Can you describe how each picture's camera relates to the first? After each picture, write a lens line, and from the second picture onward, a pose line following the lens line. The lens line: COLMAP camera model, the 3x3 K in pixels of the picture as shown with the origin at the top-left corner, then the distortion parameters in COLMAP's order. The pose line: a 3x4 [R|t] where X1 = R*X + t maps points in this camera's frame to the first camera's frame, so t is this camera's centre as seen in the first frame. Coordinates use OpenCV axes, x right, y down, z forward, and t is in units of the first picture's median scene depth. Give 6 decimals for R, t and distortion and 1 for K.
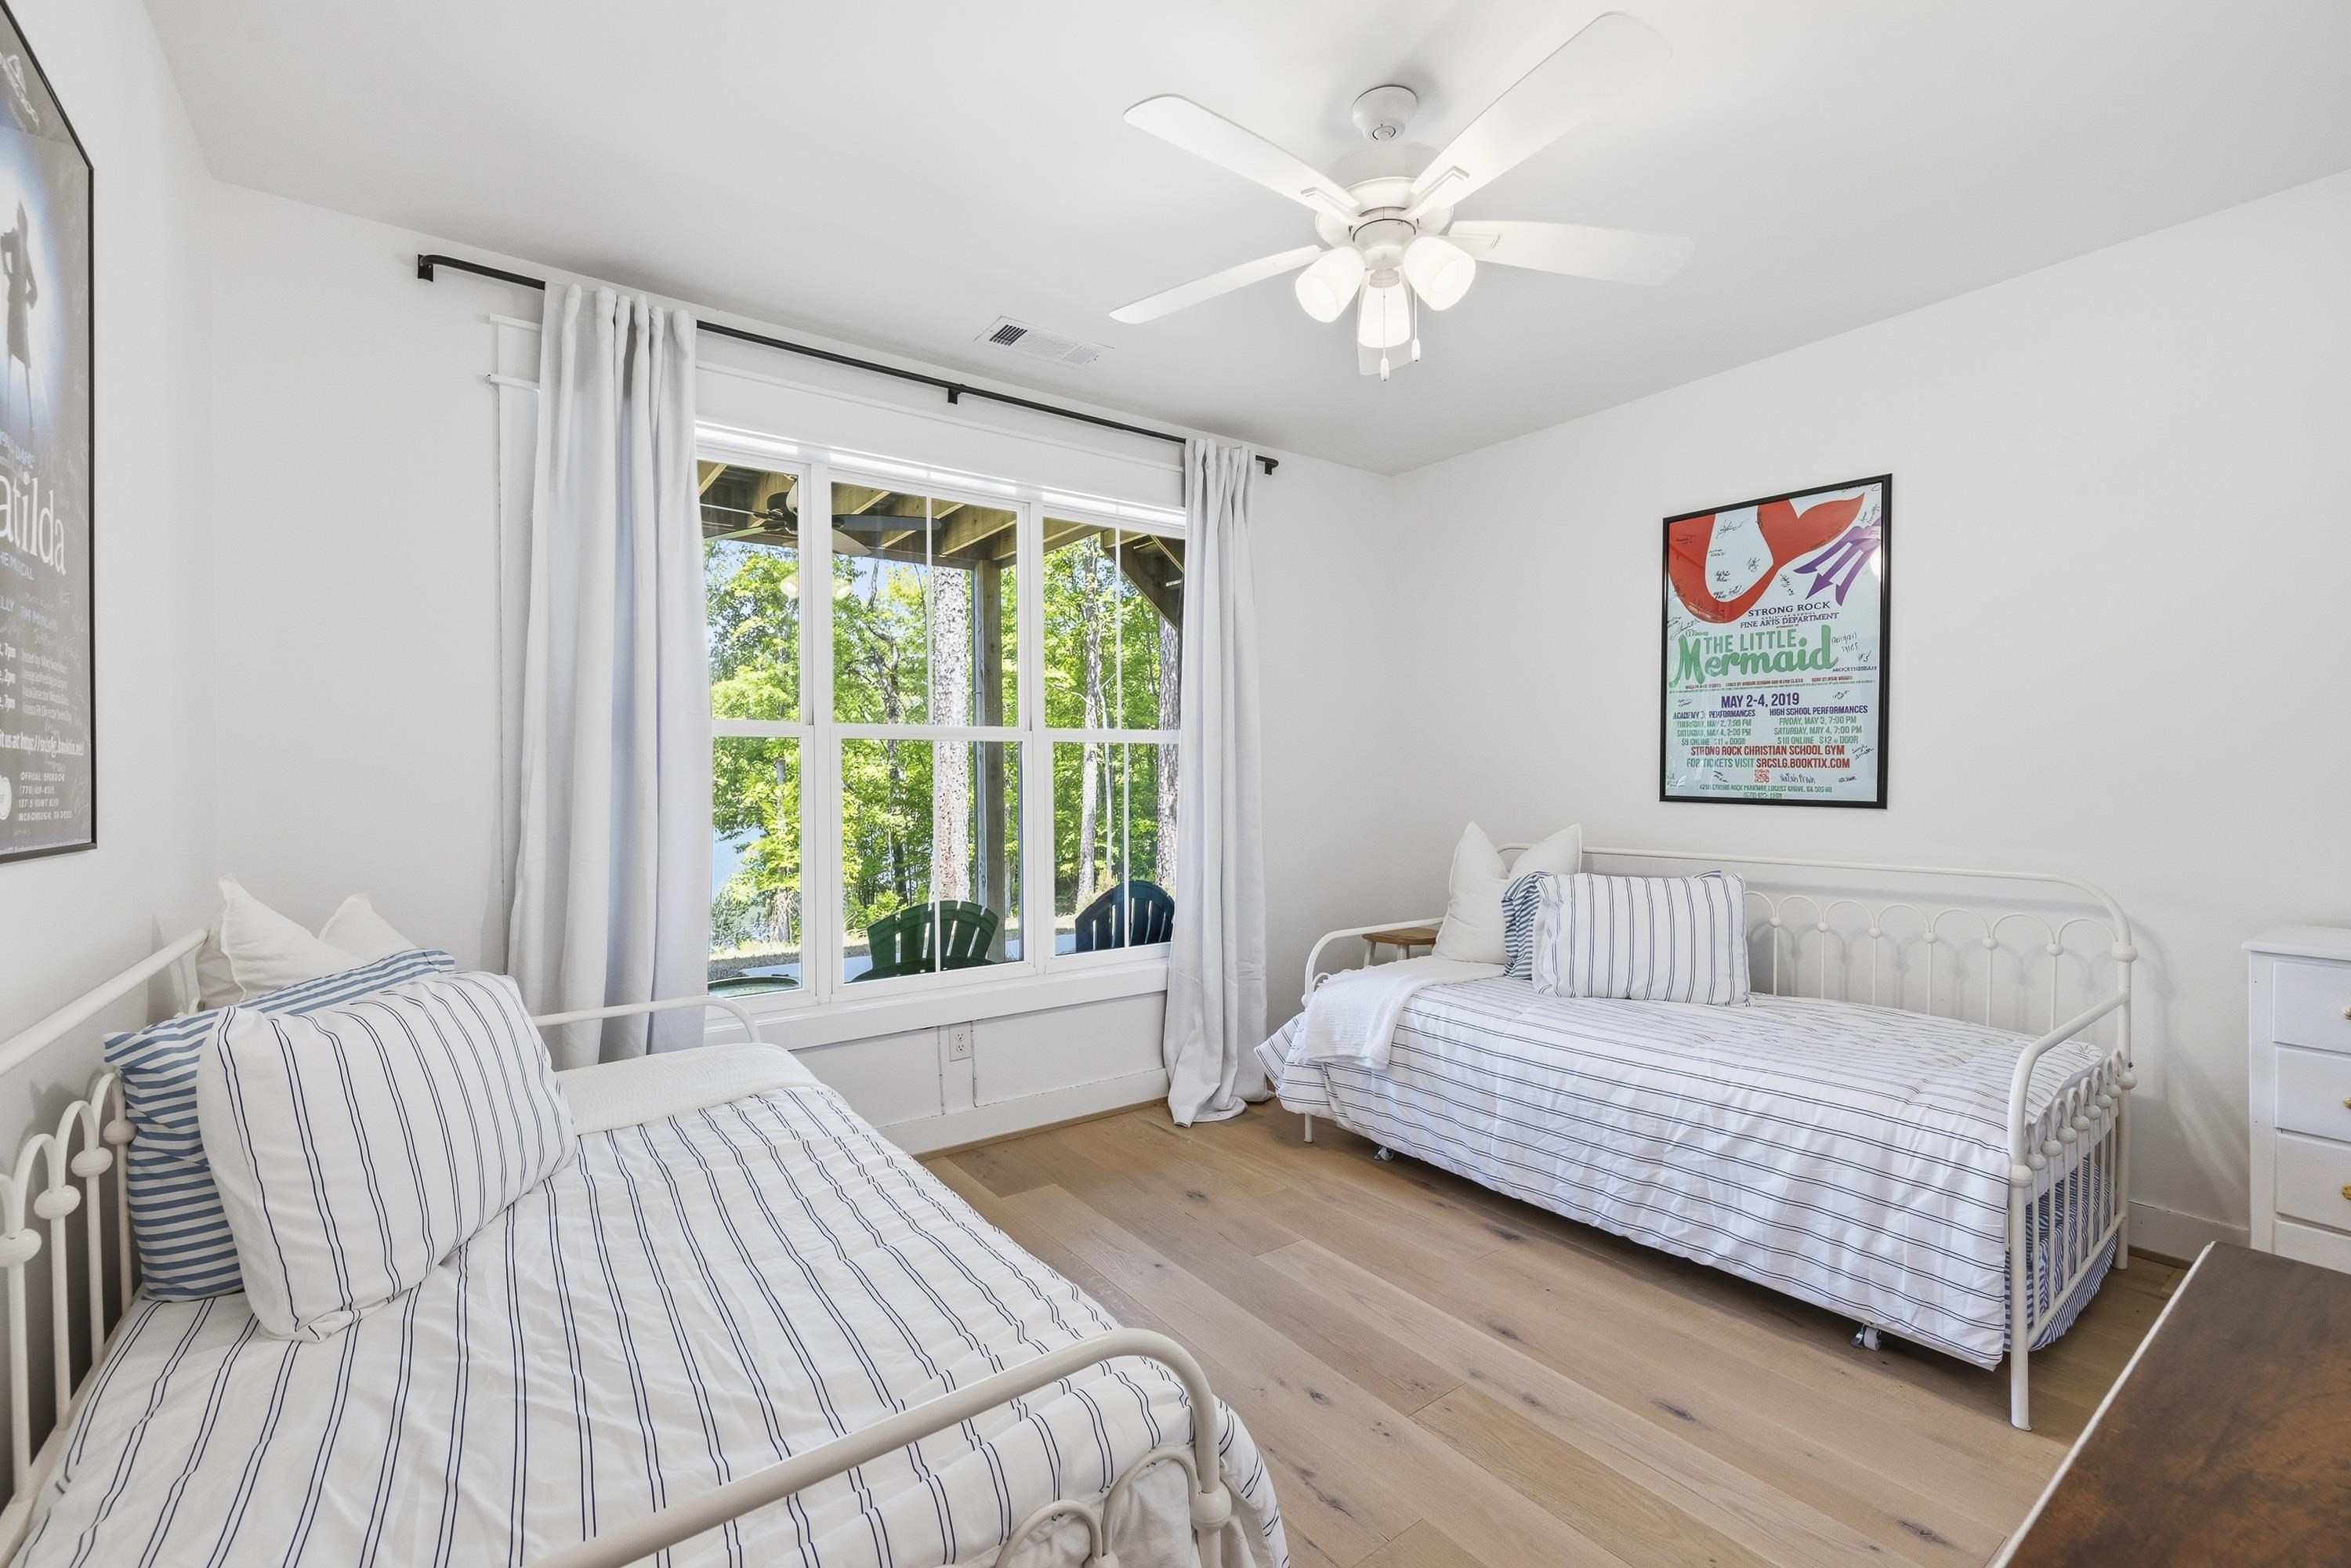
lens RADIAL K [[973.3, 0, 1180.1], [0, 973.3, 776.3], [0, 0, 1]] dist [-0.000668, -0.000069]
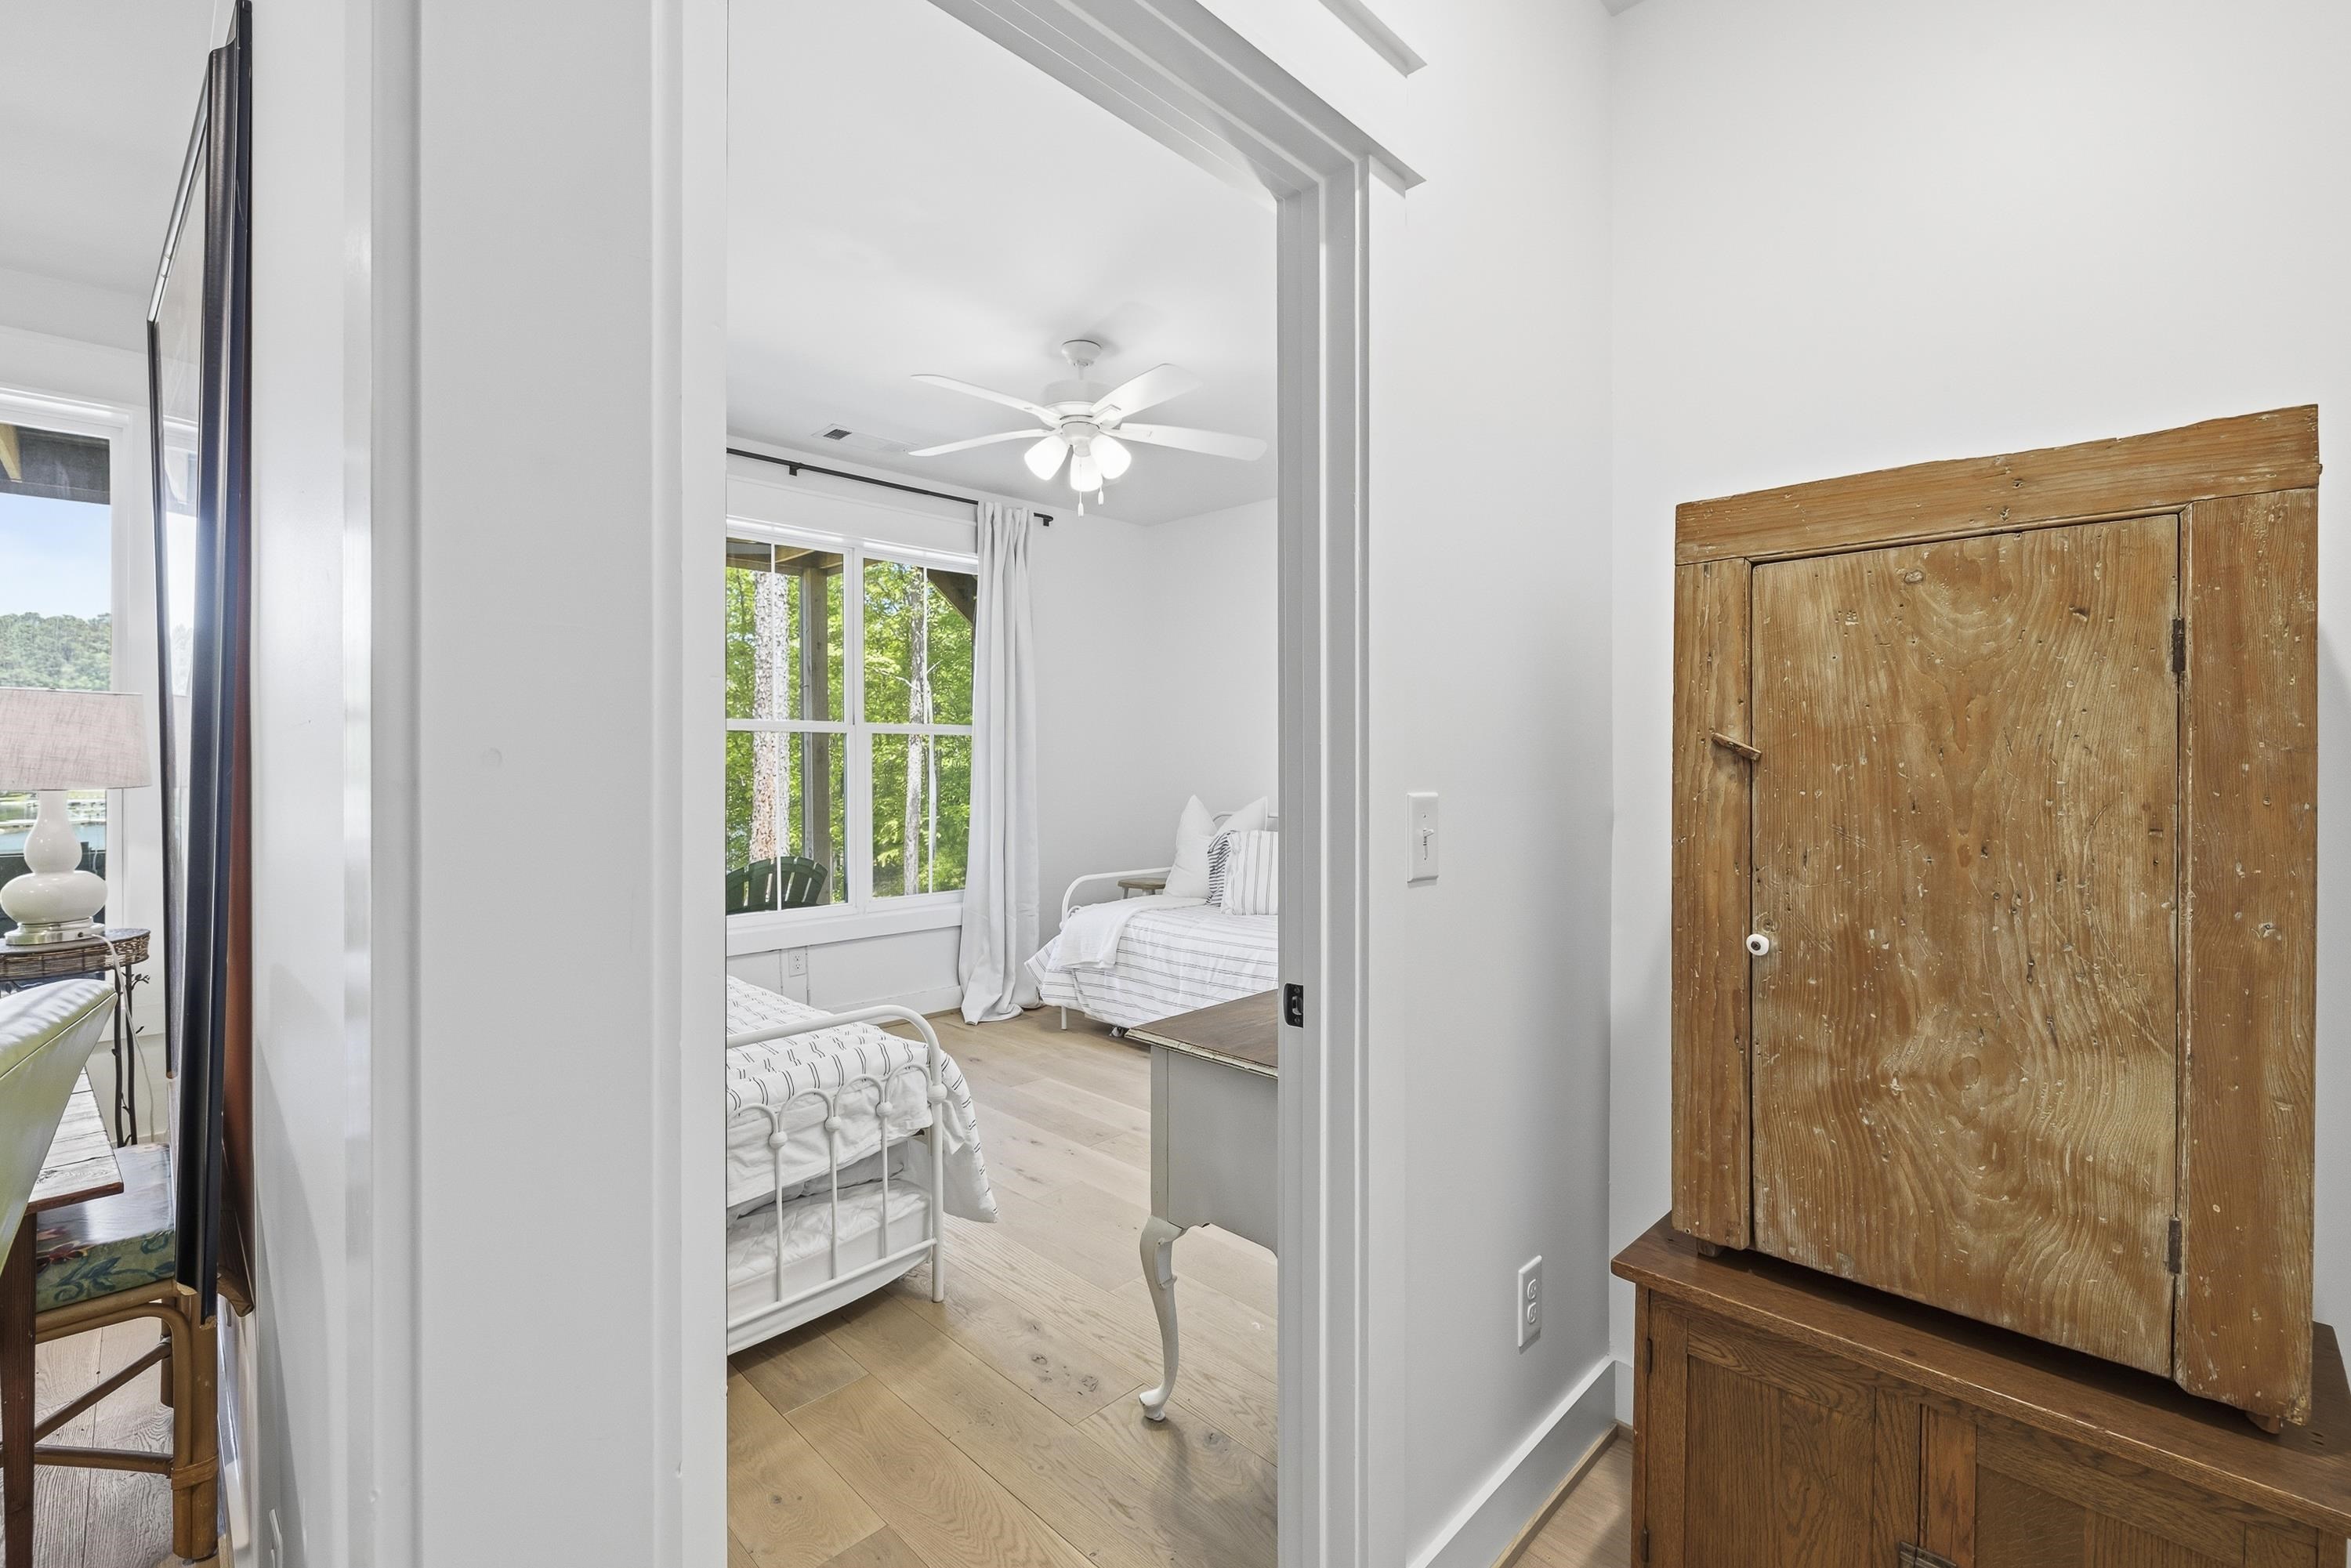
lens RADIAL K [[994.2, 0, 1171.9], [0, 994.2, 764.8], [0, 0, 1]] dist [-0.006865, 0.000265]
pose [[0.987628, 0.003723, 0.156774, 0.060050], [-0.004322, 0.999985, 0.003475, -0.000490], [-0.156758, -0.004110, 0.987628, -0.387591]]
